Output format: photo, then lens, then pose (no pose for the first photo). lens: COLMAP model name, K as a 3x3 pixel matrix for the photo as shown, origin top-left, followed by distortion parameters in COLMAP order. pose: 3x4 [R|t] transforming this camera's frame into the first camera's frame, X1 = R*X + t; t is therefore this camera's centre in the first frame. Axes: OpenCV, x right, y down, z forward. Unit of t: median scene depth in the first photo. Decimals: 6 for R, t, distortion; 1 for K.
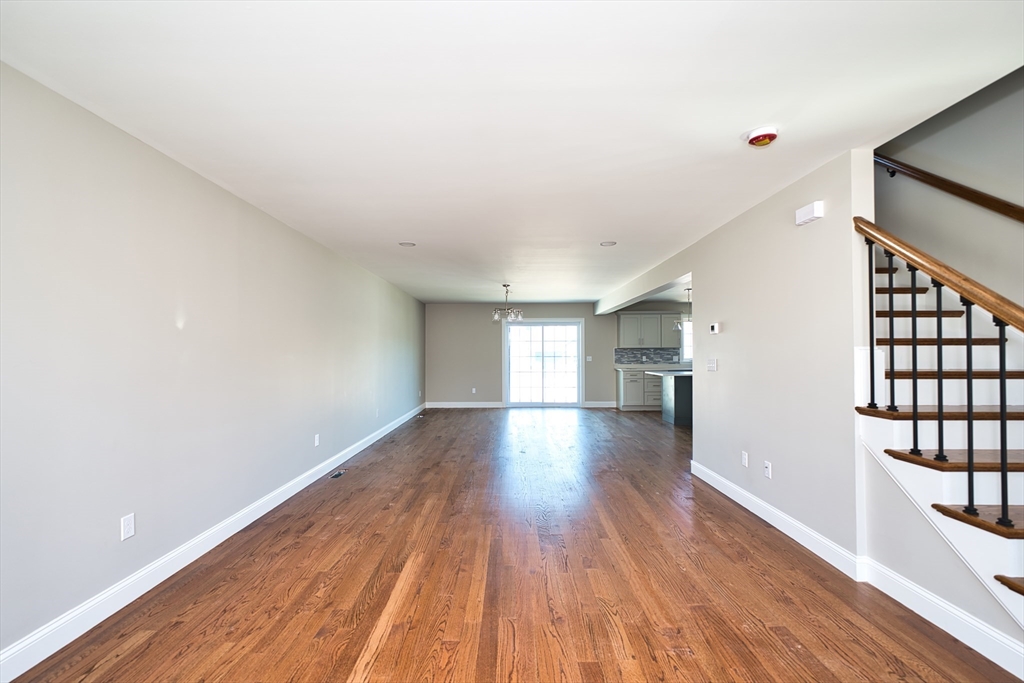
lens RADIAL K [[427.1, 0, 498.6], [0, 427.1, 347.0], [0, 0, 1]] dist [-0.004094, 0.000473]
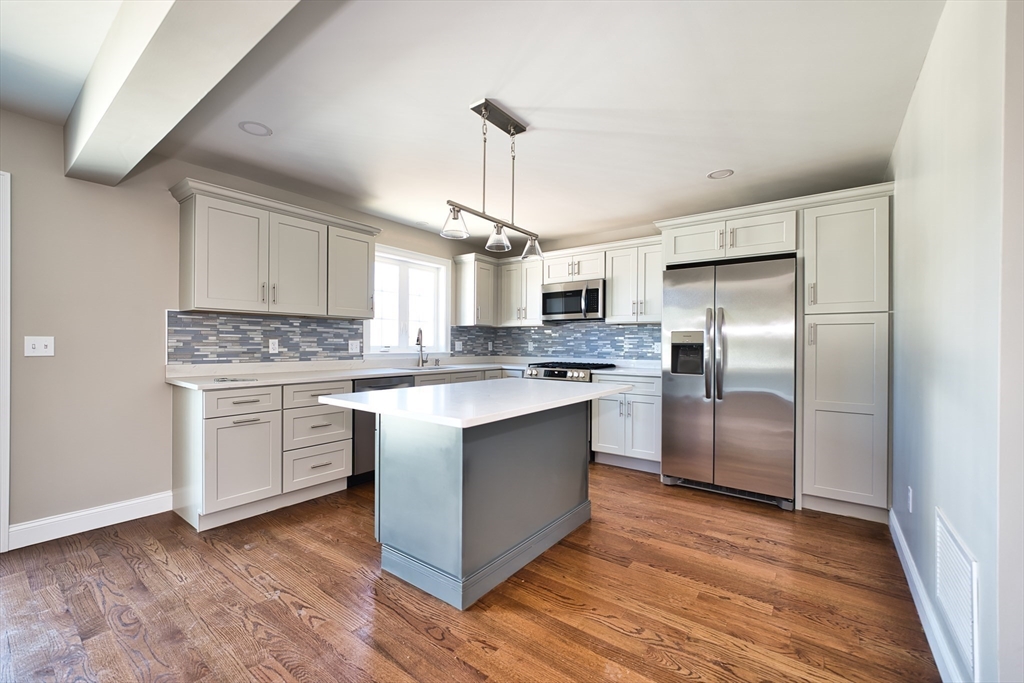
lens RADIAL K [[417.9, 0, 508.6], [0, 417.9, 345.5], [0, 0, 1]] dist [-0.000792, -0.000040]
pose [[0.589950, 0.004887, 0.807425, 0.470393], [-0.019845, 0.999767, 0.008449, 0.052633], [-0.807196, -0.021008, 0.589909, 1.693970]]
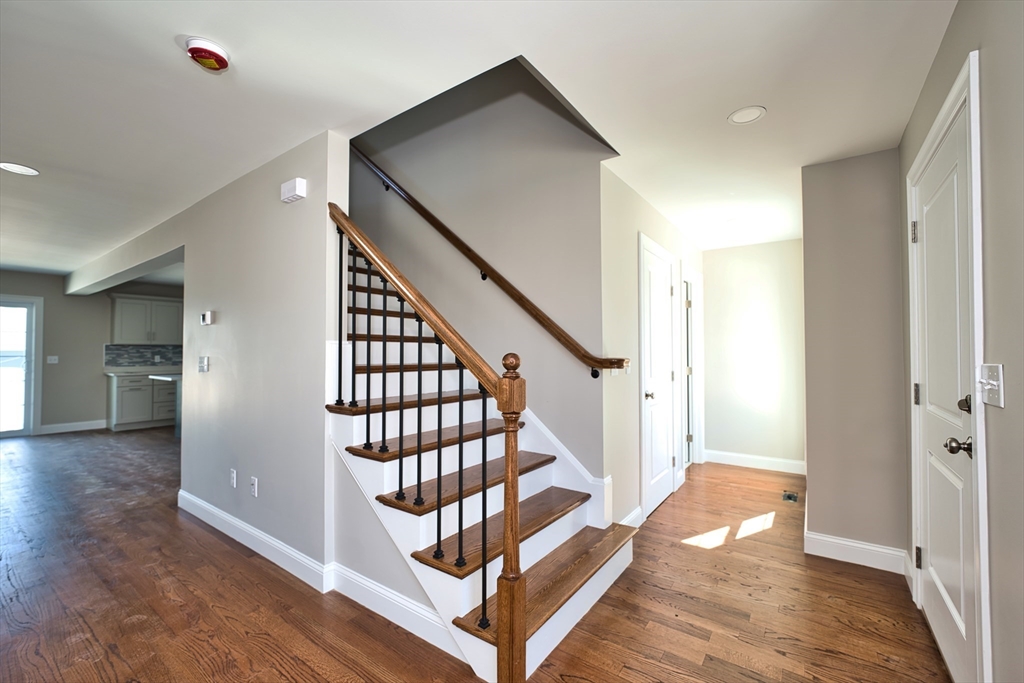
lens RADIAL K [[431.6, 0, 521.4], [0, 431.6, 345.4], [0, 0, 1]] dist [-0.000546, -0.000118]
pose [[0.563338, 0.017519, 0.826041, 0.184659], [-0.013472, 0.999837, -0.012017, 0.009736], [-0.826117, -0.004359, 0.563482, 0.070914]]
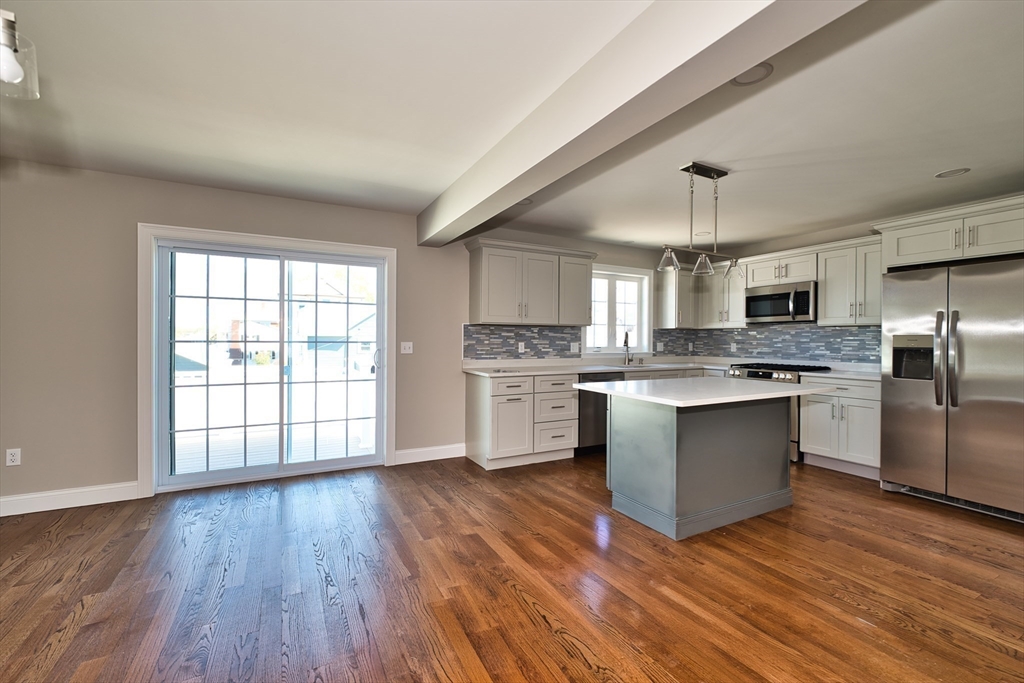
lens RADIAL K [[427.1, 0, 512.0], [0, 427.1, 341.5], [0, 0, 1]] dist [-0.004332, 0.000195]
pose [[0.872472, 0.006593, 0.488620, 0.259538], [-0.016084, 0.999755, 0.015229, 0.035670], [-0.488400, -0.021146, 0.872364, 1.549926]]
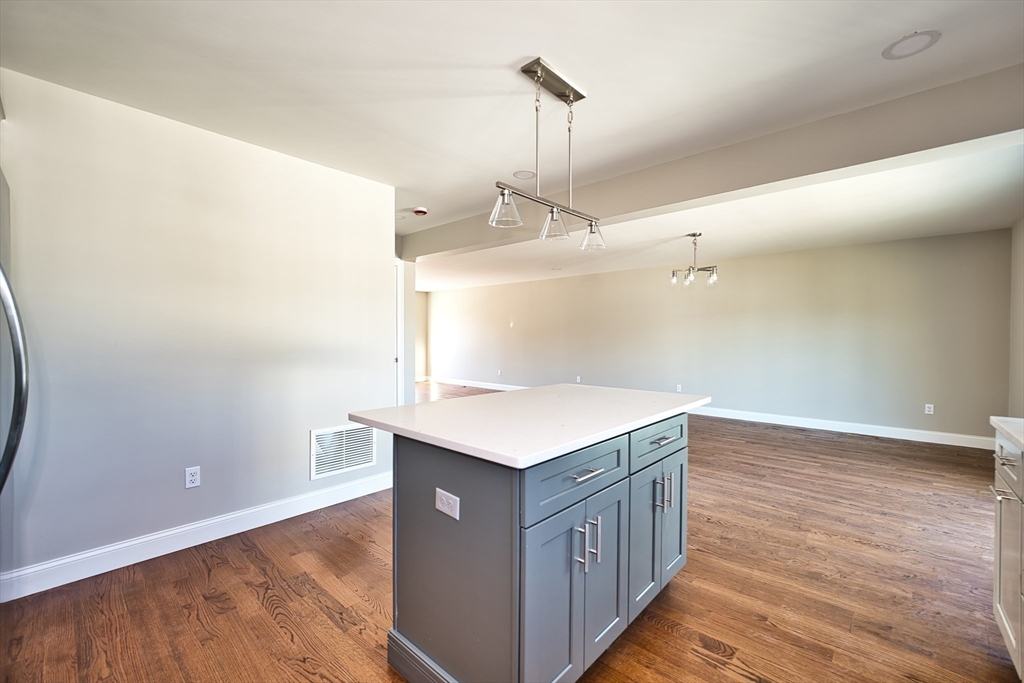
lens RADIAL K [[423.7, 0, 510.6], [0, 423.7, 344.7], [0, 0, 1]] dist [-0.001361, -0.000033]
pose [[-0.655287, 0.014967, -0.755232, 1.391922], [0.007108, 0.999882, 0.013648, 0.041994], [0.755347, 0.003575, -0.655316, 2.375674]]
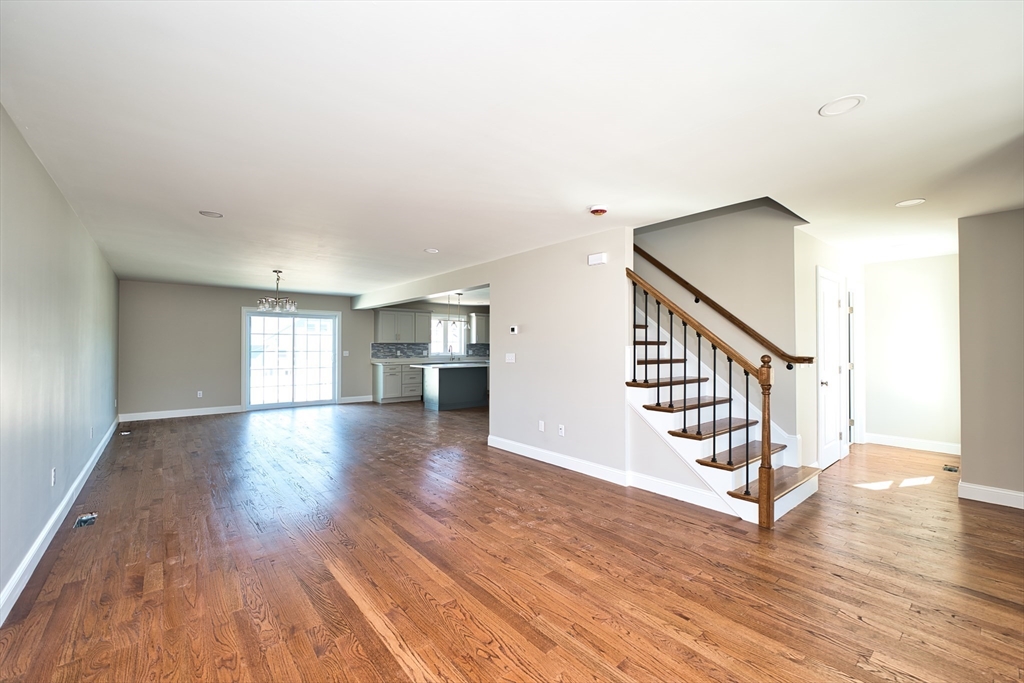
lens RADIAL K [[430.0, 0, 512.7], [0, 430.0, 343.5], [0, 0, 1]] dist [-0.004384, -0.000156]
pose [[0.758828, 0.008742, 0.651232, -0.368759], [-0.012653, 0.999919, 0.001322, -0.004013], [-0.651168, -0.009243, 0.758877, 0.009748]]
